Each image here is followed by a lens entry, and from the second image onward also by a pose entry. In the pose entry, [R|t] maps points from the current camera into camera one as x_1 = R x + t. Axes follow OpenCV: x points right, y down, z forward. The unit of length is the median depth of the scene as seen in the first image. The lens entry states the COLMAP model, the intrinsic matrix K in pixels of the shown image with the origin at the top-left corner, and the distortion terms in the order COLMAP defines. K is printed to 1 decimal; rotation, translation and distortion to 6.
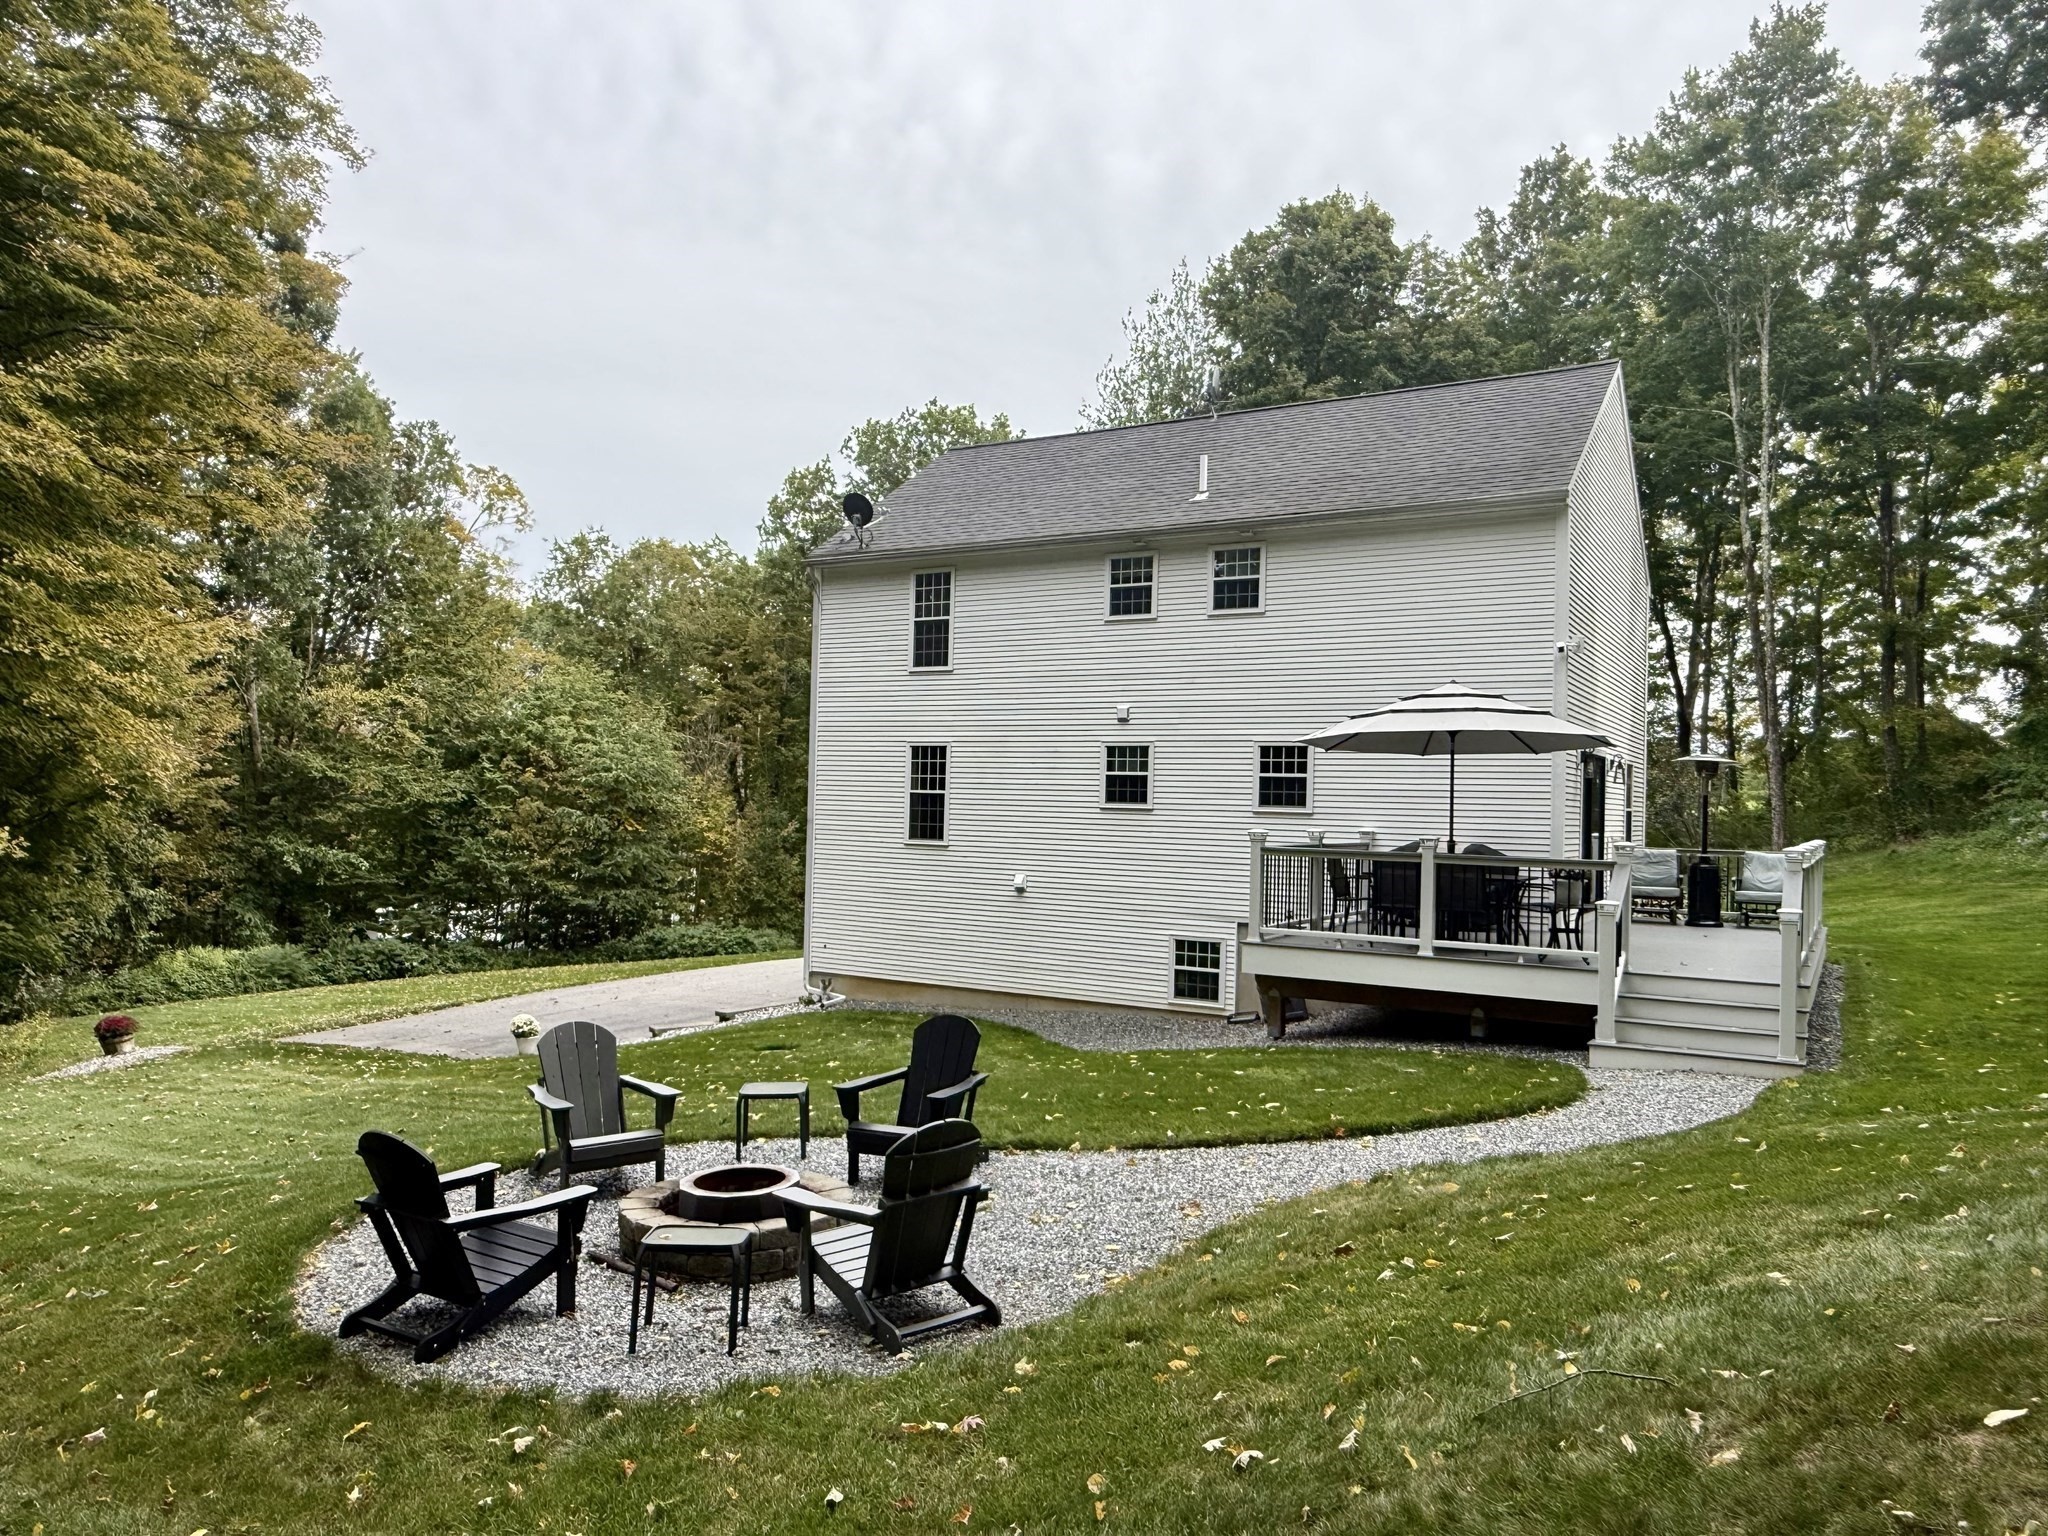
lens RADIAL K [[1374.0, 0, 1024.1], [0, 1374.0, 771.1], [0, 0, 1]] dist [-0.002789, -0.000034]
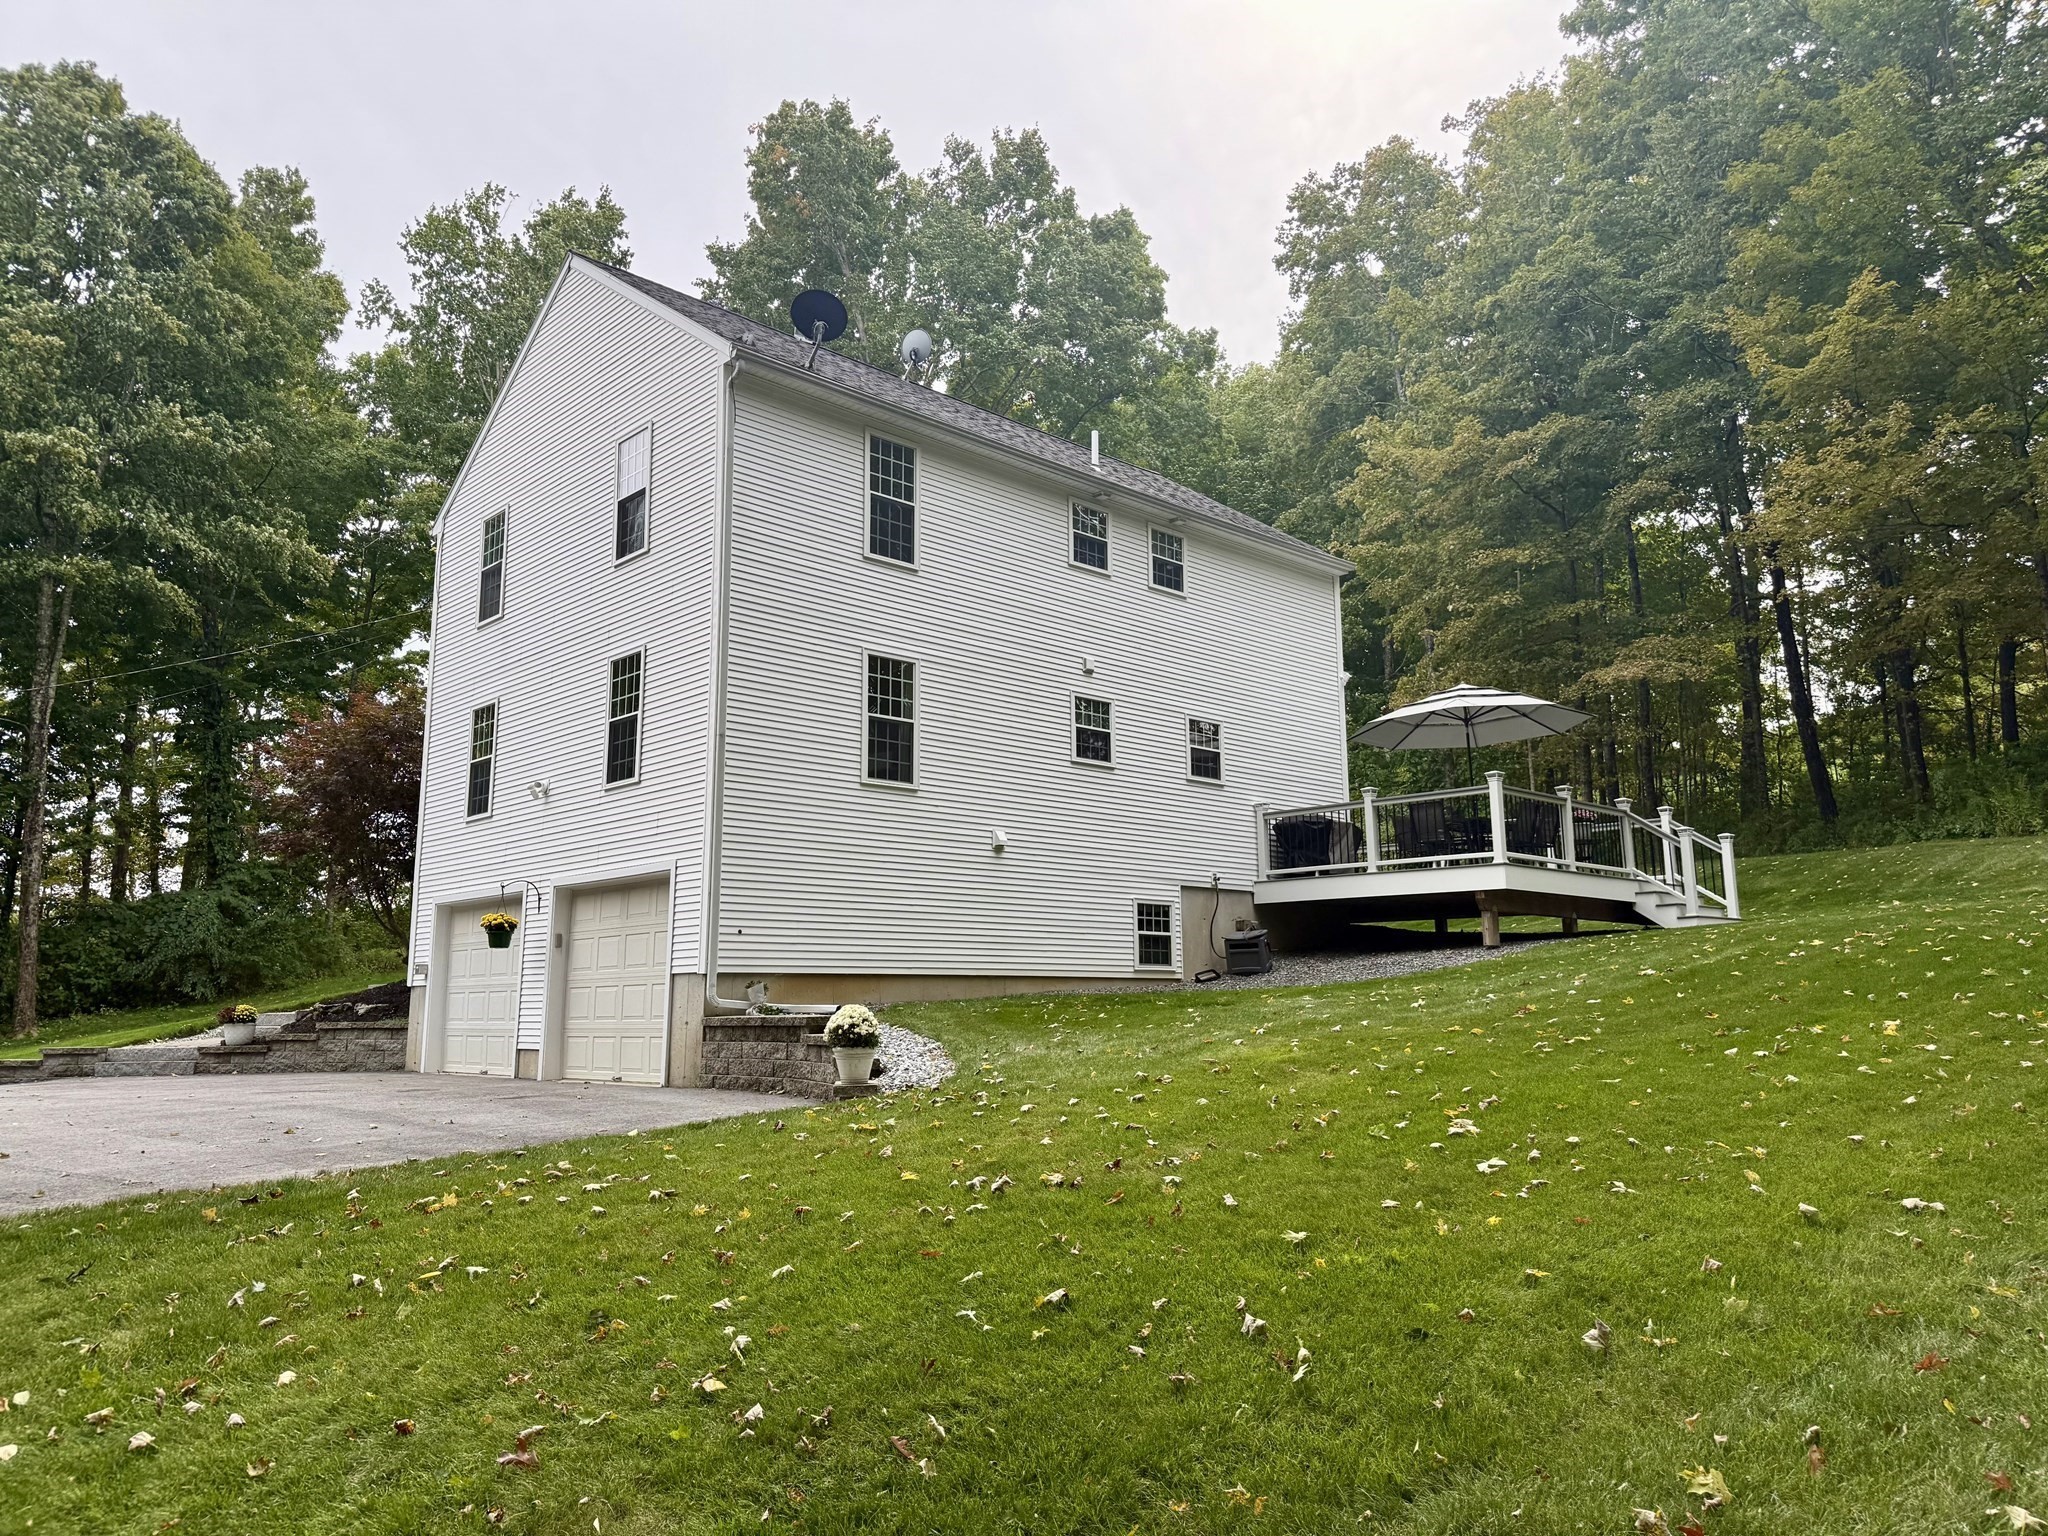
lens RADIAL K [[1431.9, 0, 1023.6], [0, 1431.9, 762.8], [0, 0, 1]] dist [0.004424, 0.000119]
pose [[0.281040, 0.138627, 0.949631, -0.800019], [-0.003844, 0.989667, -0.143334, 0.153137], [-0.959688, 0.036632, 0.278669, 0.717748]]
